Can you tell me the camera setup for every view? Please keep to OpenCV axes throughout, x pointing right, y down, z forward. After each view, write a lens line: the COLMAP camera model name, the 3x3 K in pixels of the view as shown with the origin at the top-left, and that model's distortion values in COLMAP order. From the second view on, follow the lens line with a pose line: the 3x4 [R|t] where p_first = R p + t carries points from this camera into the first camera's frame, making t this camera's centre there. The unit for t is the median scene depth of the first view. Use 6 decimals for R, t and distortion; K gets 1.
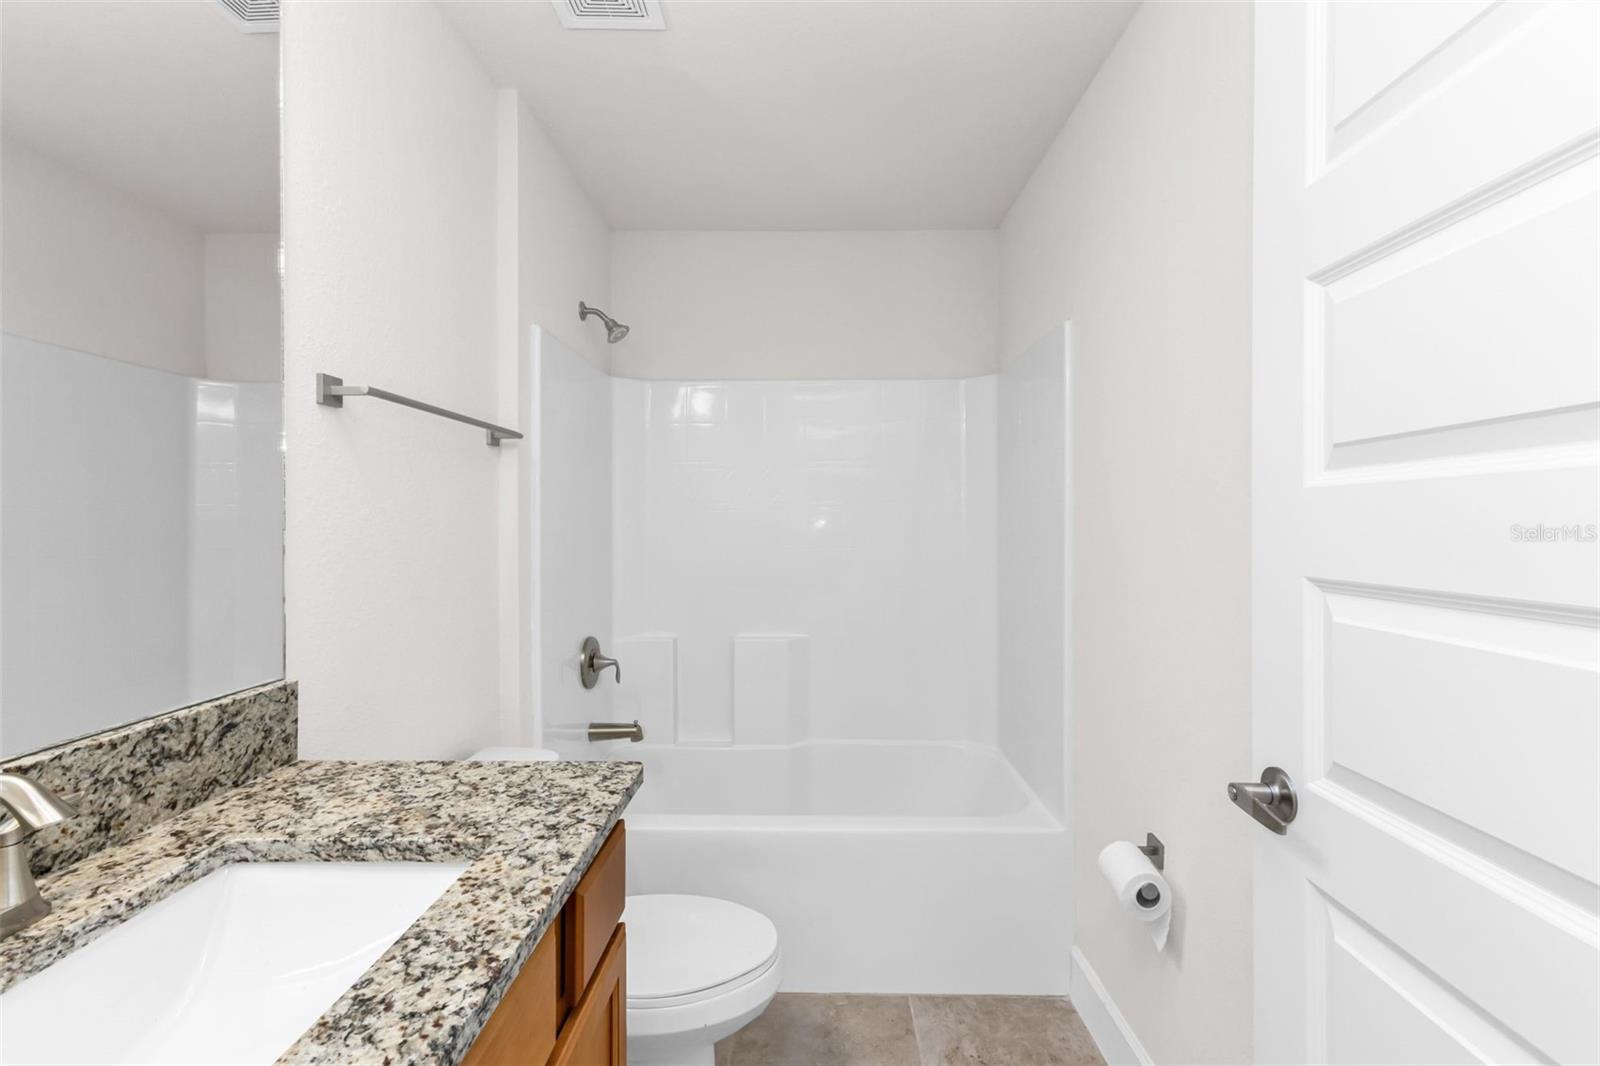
lens RADIAL K [[693.2, 0, 807.7], [0, 693.2, 530.3], [0, 0, 1]] dist [0.009805, -0.002449]
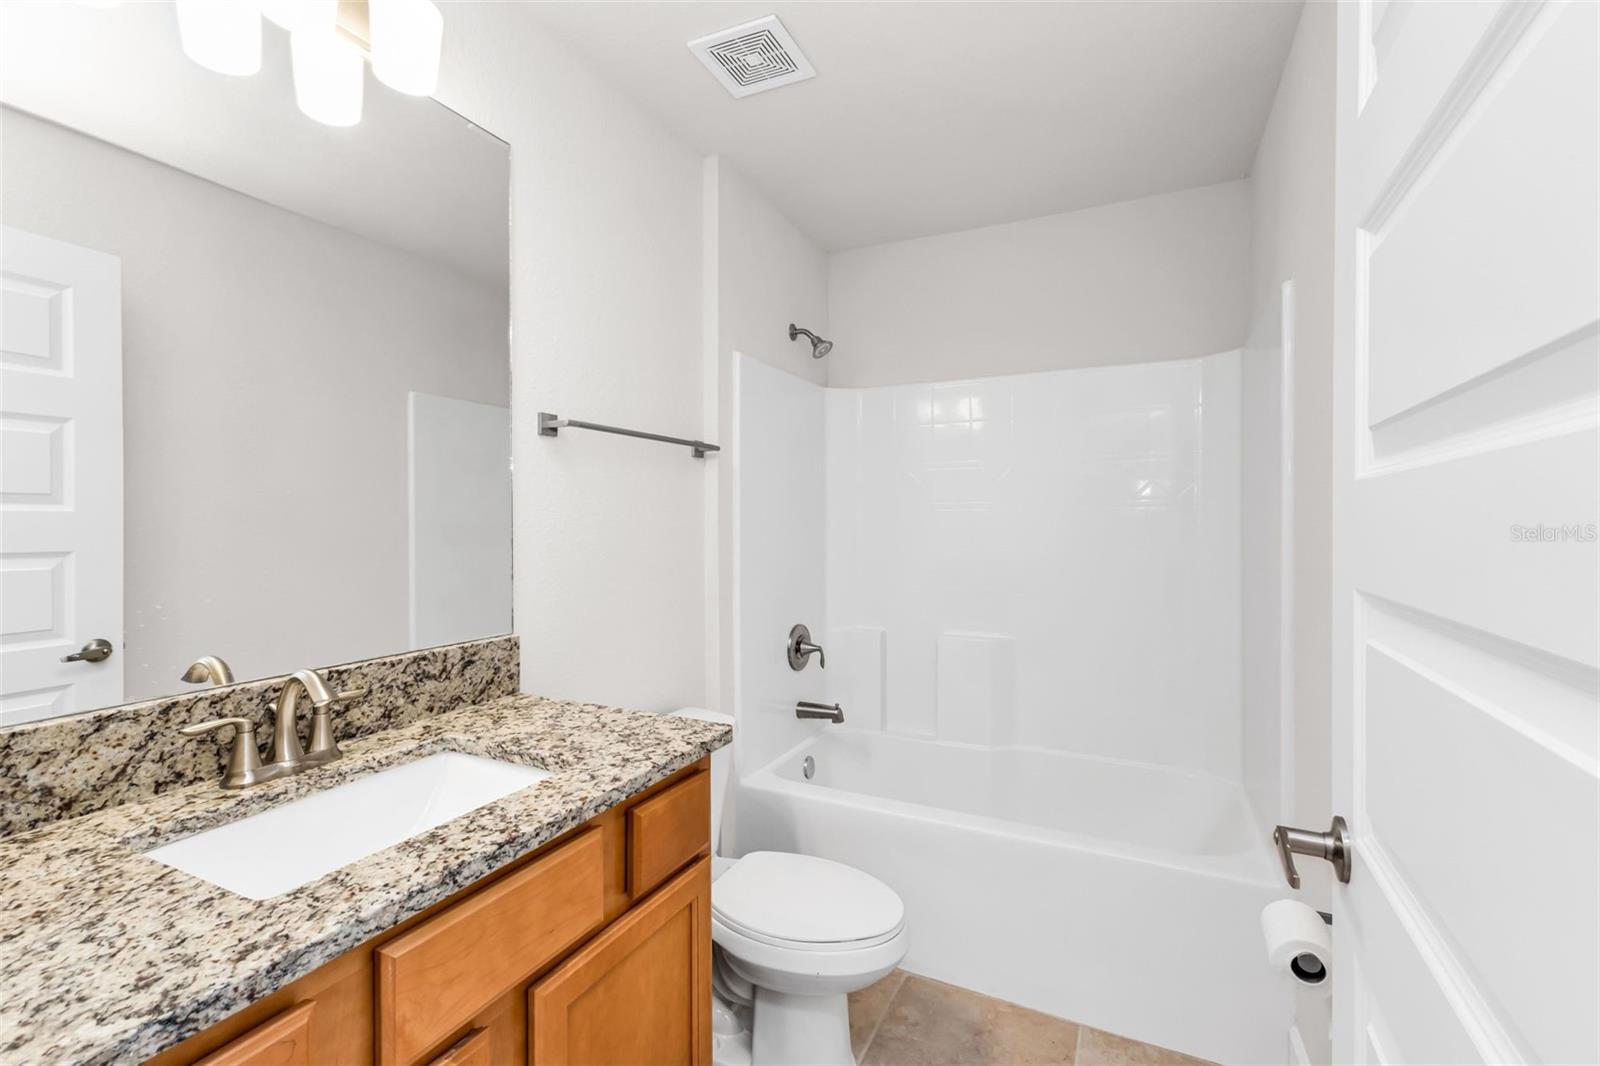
lens RADIAL K [[693.2, 0, 800.7], [0, 693.2, 532.8], [0, 0, 1]] dist [0.009805, -0.002449]
pose [[0.907404, 0.006618, -0.420208, 0.337814], [-0.004367, 0.999971, 0.006319, -0.000775], [0.420238, -0.003898, 0.907406, -0.019325]]
